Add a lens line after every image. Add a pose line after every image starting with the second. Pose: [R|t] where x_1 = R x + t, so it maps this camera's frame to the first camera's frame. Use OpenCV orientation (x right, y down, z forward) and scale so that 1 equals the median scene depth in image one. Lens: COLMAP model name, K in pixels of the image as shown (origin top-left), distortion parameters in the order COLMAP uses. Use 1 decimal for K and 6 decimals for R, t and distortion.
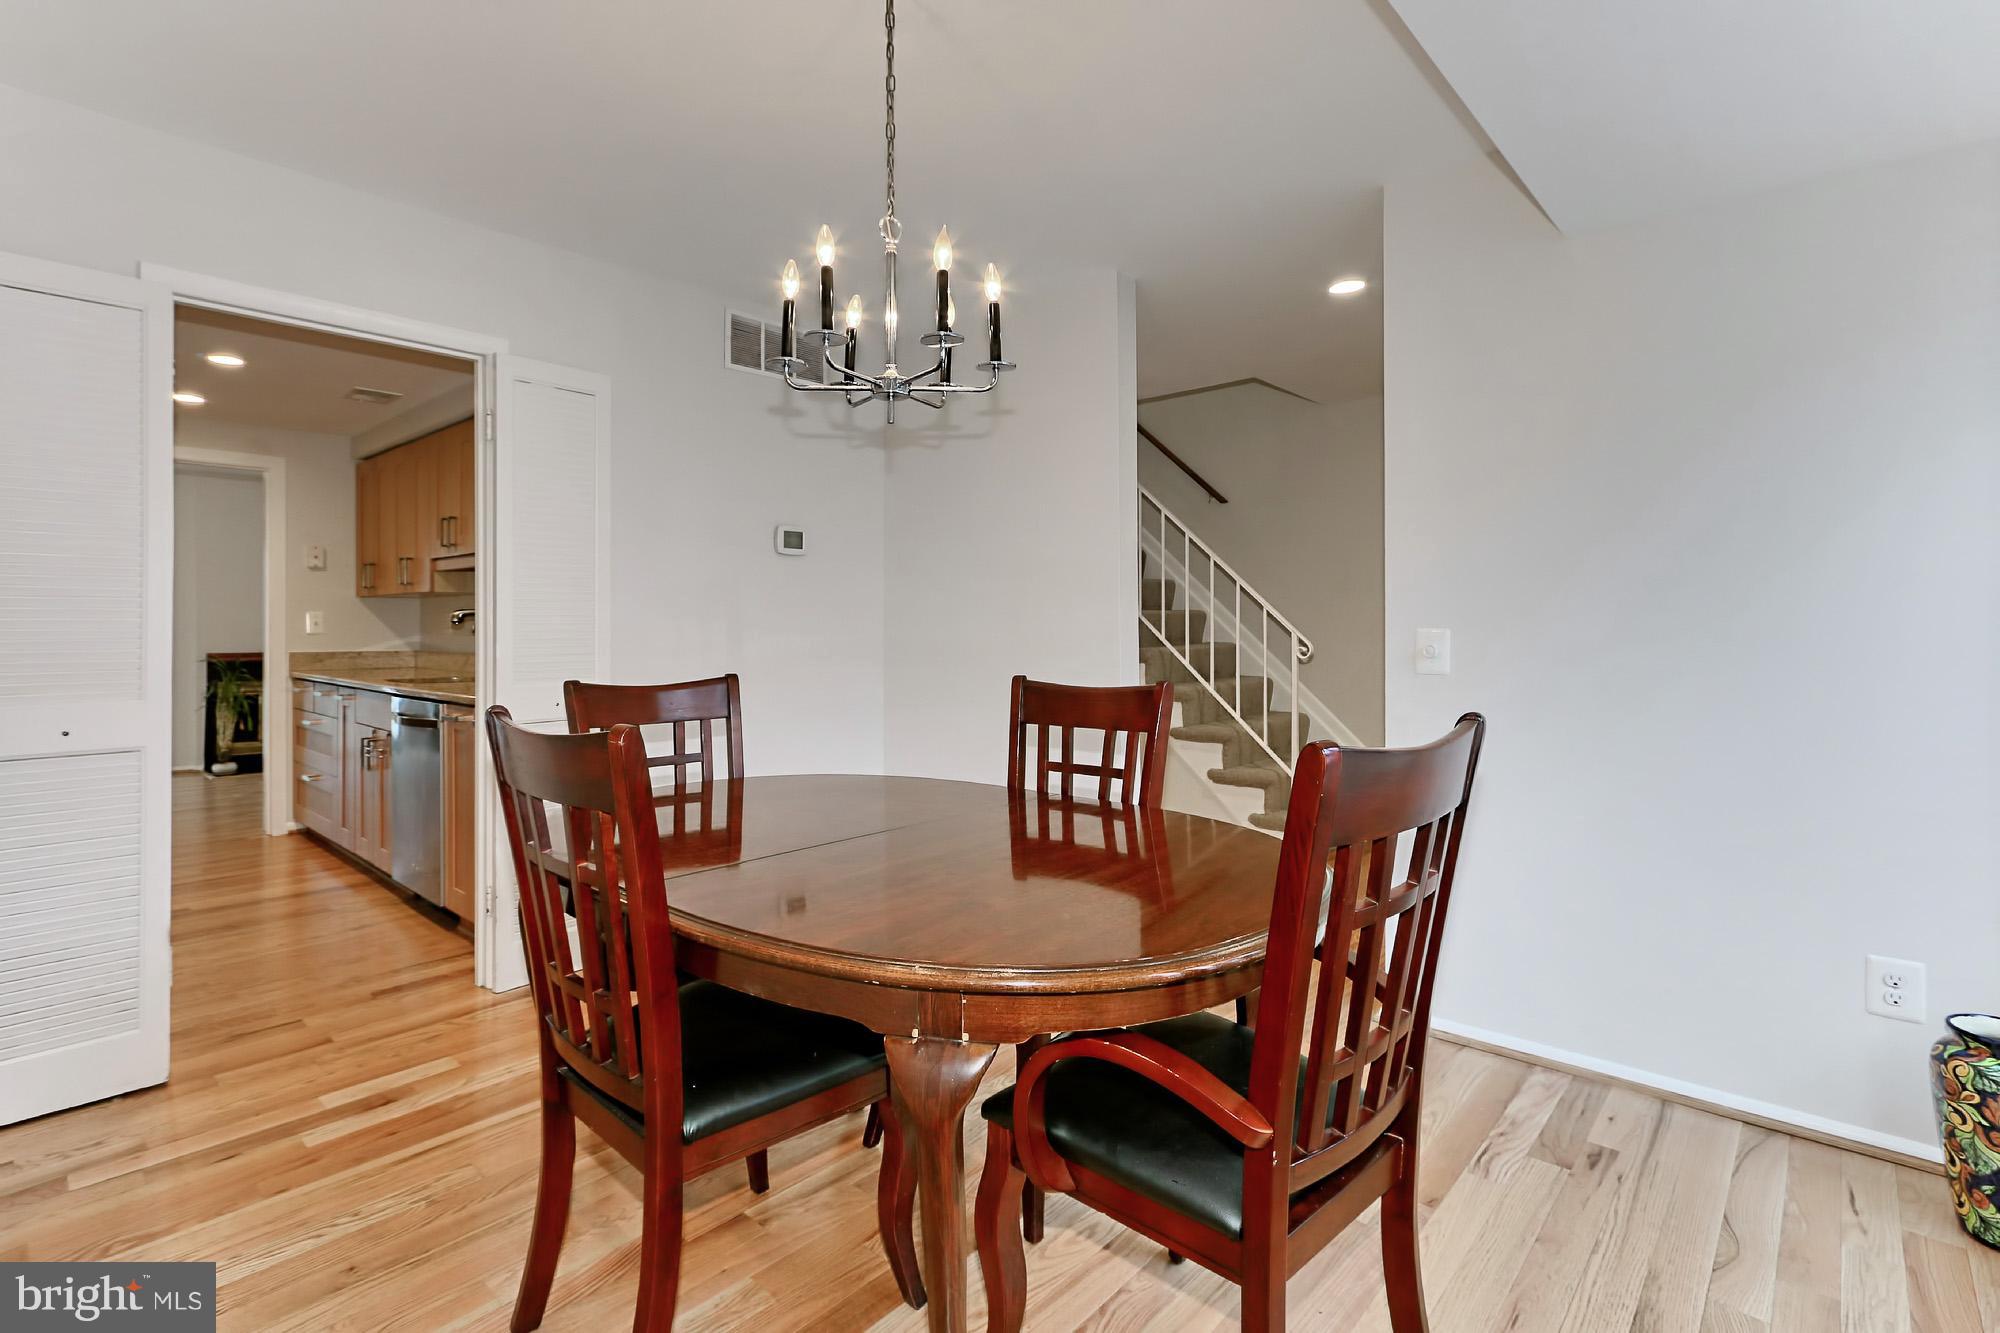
lens RADIAL K [[933.5, 0, 999.3], [0, 933.5, 622.2], [0, 0, 1]] dist [-0.003300, -0.006688]
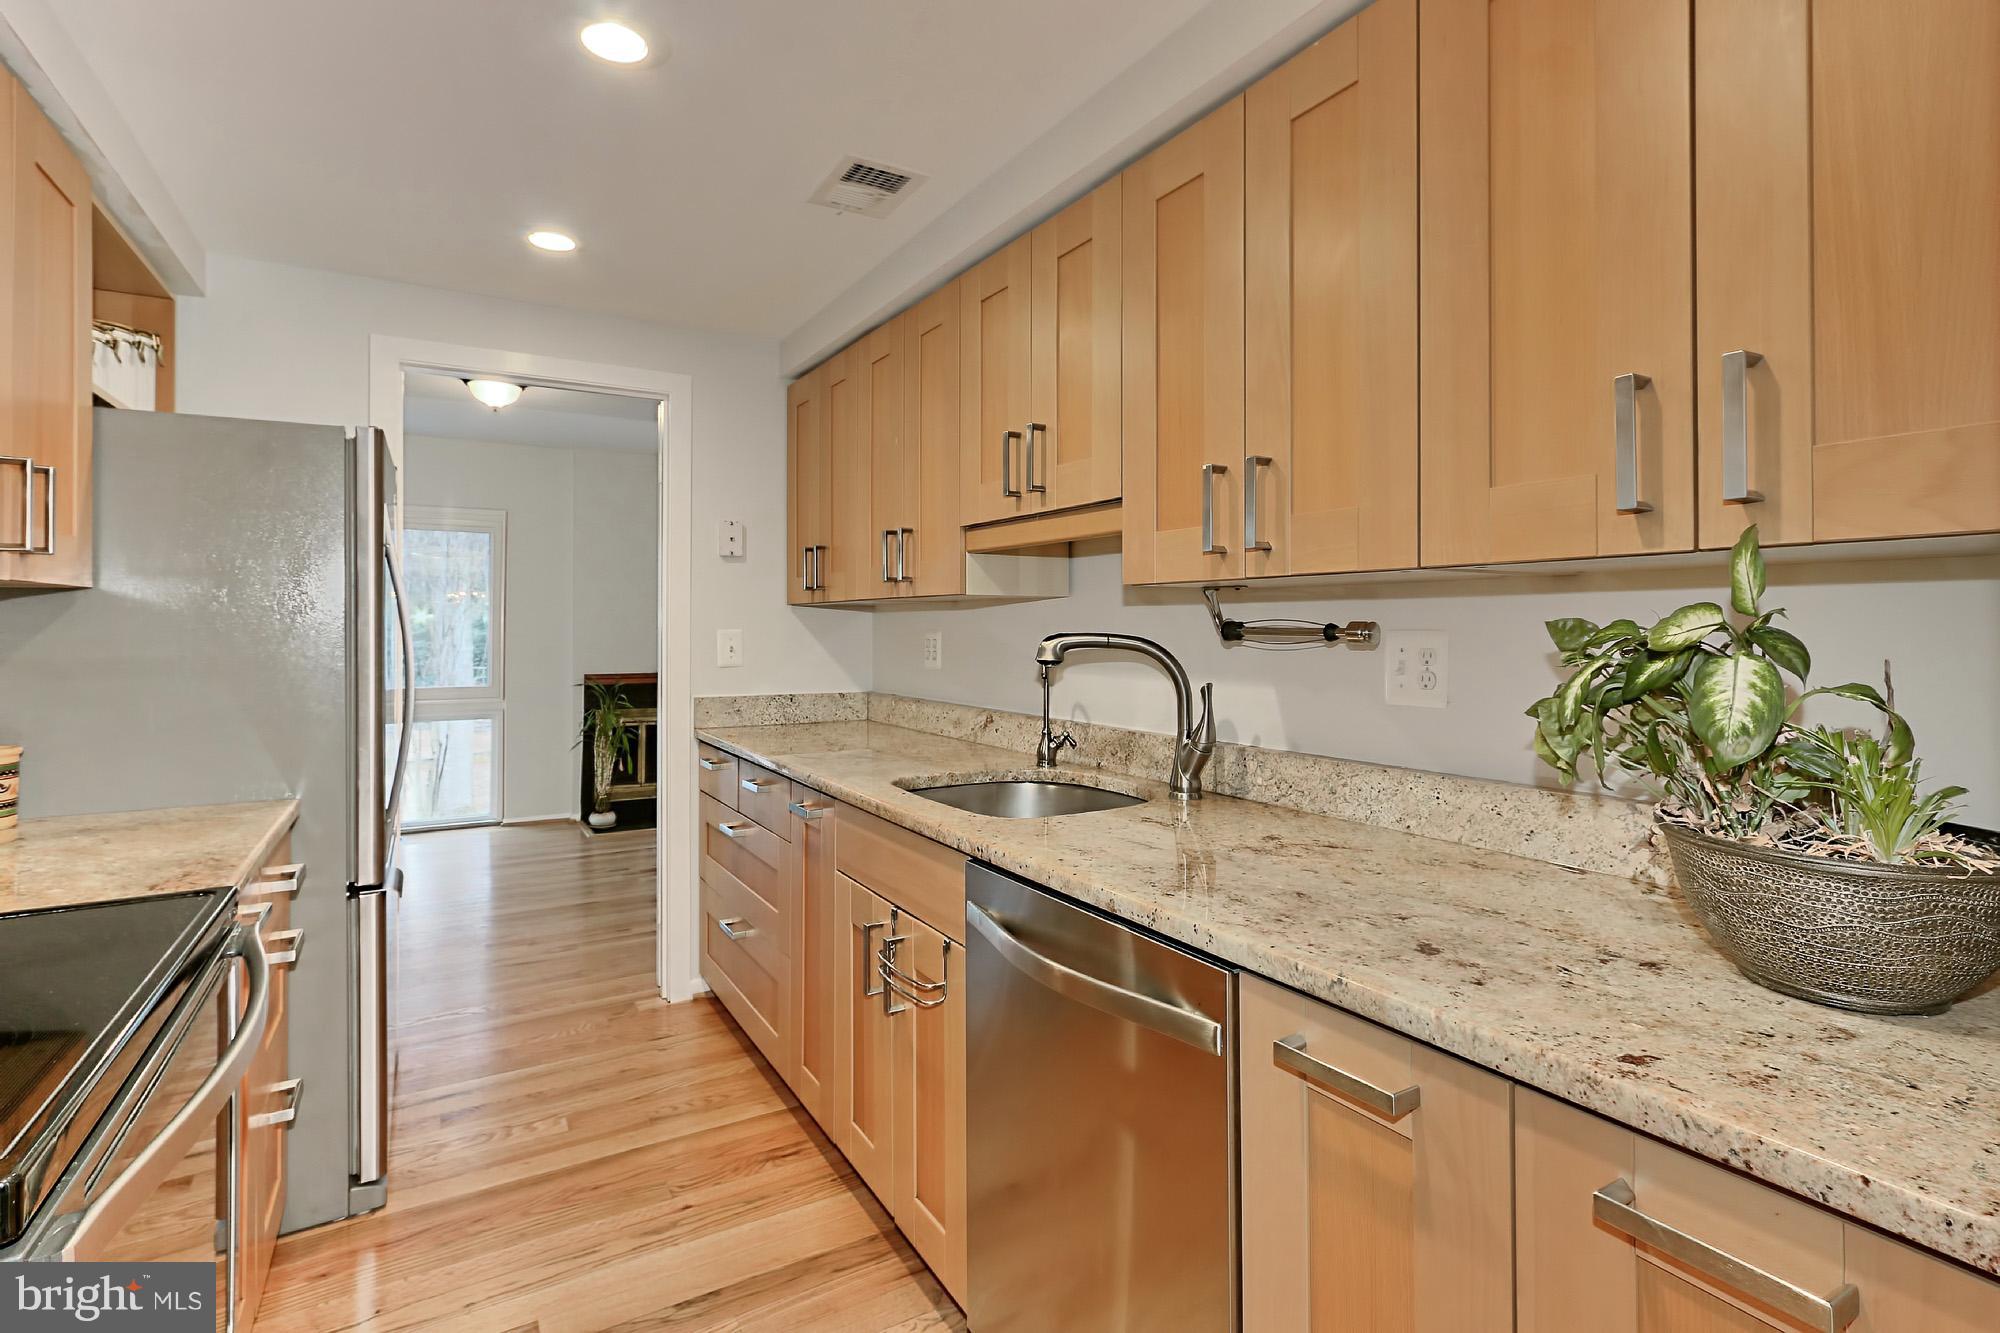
lens RADIAL K [[941.7, 0, 998.7], [0, 941.7, 623.2], [0, 0, 1]] dist [-0.013038, 0.011833]
pose [[0.956476, 0.000501, -0.291810, -0.385774], [-0.000824, 0.999999, -0.000984, -0.014714], [0.291810, 0.001181, 0.956476, 0.460491]]
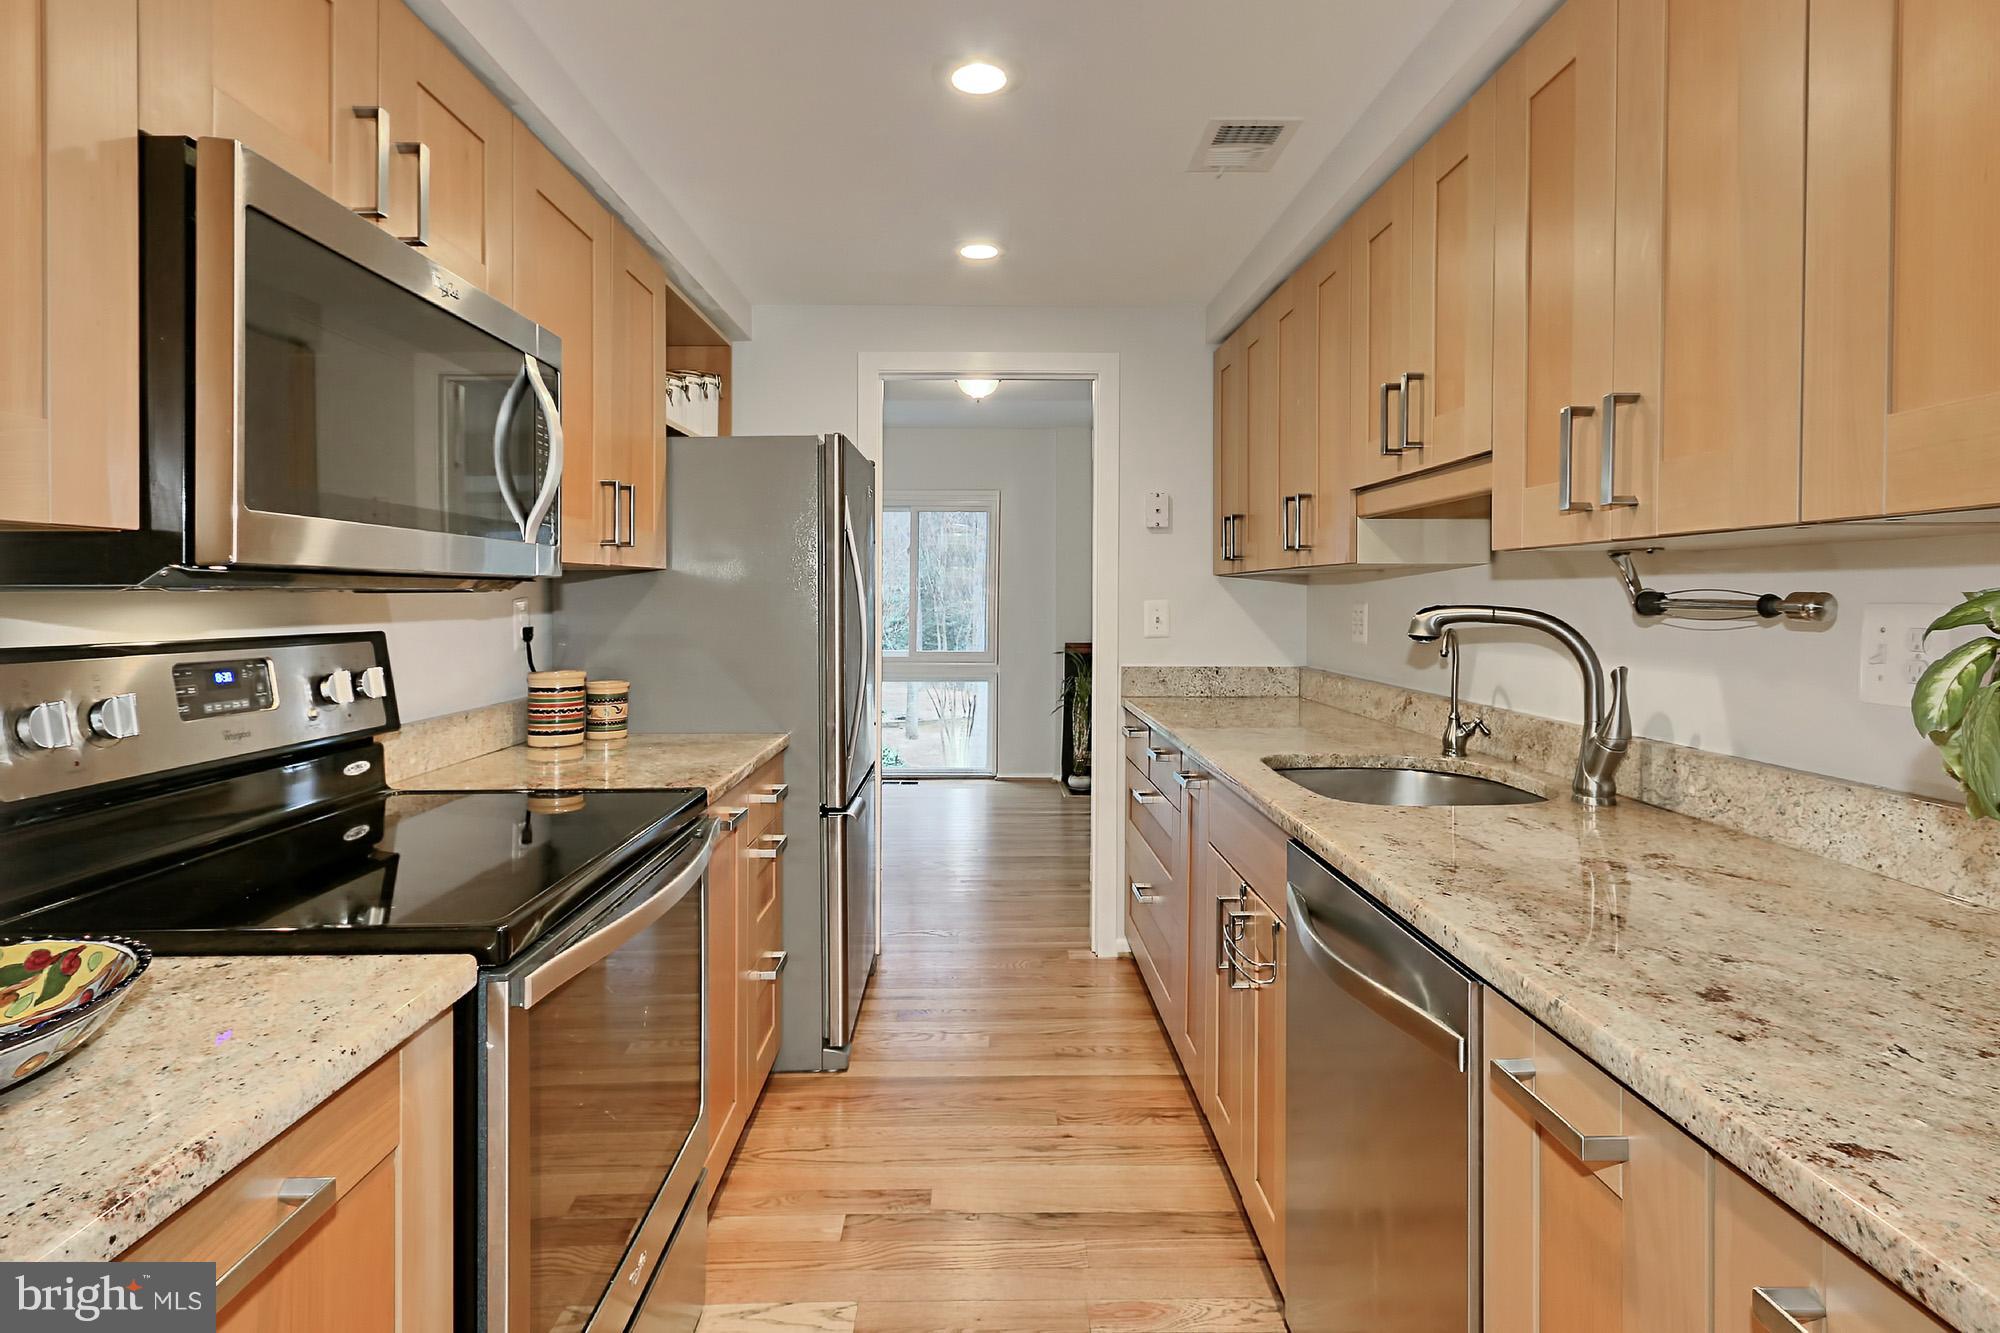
lens RADIAL K [[1004.7, 0, 1005.3], [0, 1004.7, 608.0], [0, 0, 1]] dist [-0.014374, 0.010284]
pose [[0.686807, 0.010142, -0.726769, -0.320091], [-0.000390, 0.999908, 0.013585, -0.015019], [0.726840, -0.009047, 0.686748, 0.469582]]
